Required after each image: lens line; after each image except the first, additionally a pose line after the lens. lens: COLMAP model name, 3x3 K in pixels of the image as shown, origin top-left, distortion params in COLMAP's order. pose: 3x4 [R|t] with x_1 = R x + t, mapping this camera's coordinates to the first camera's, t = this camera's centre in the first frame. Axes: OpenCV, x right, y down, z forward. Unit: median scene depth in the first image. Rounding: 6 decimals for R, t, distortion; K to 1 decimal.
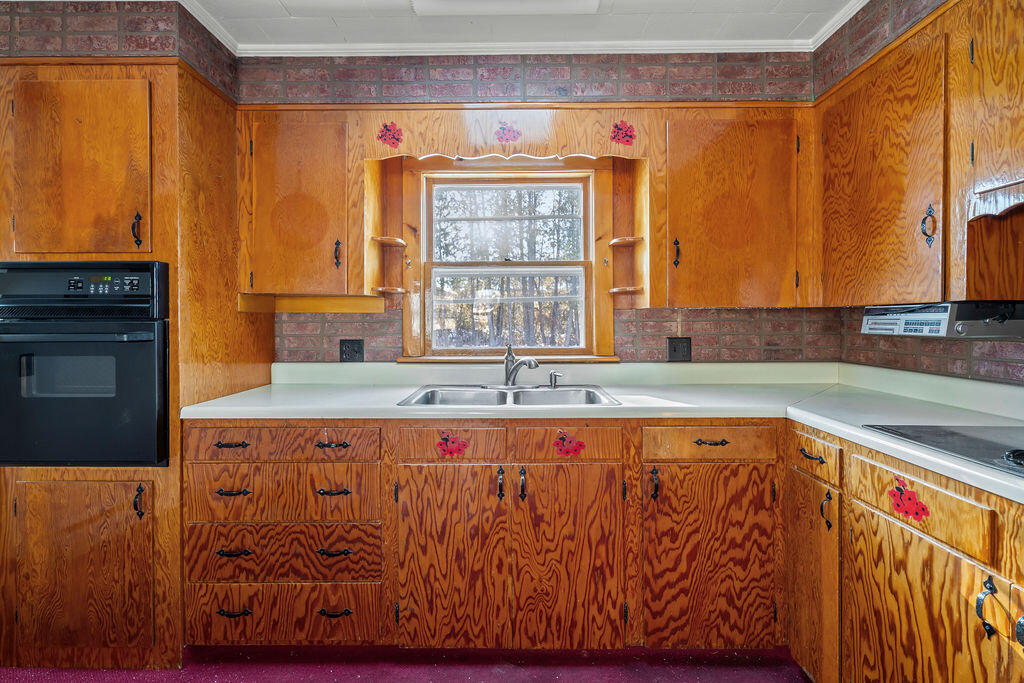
lens RADIAL K [[493.7, 0, 512.0], [0, 493.7, 341.5], [0, 0, 1]] dist [0.000169, 0.000131]
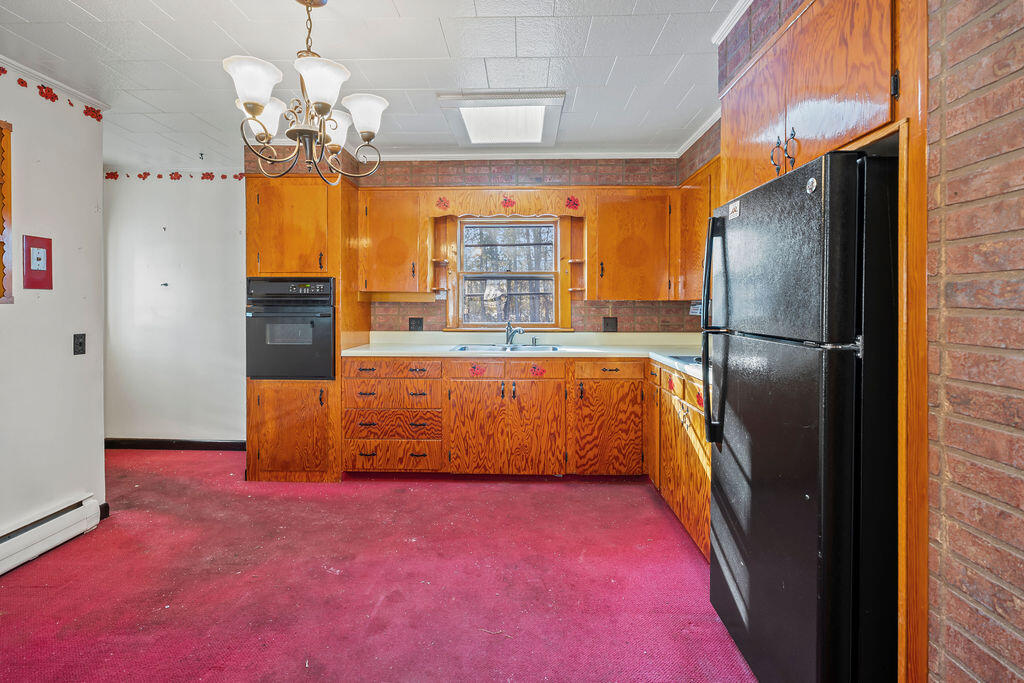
lens RADIAL K [[469.1, 0, 515.3], [0, 469.1, 319.8], [0, 0, 1]] dist [0.000294, -0.000215]
pose [[0.999963, 0.004419, -0.007399, 0.039648], [-0.004510, 0.999915, -0.012265, 0.030538], [0.007344, 0.012298, 0.999897, -0.867611]]
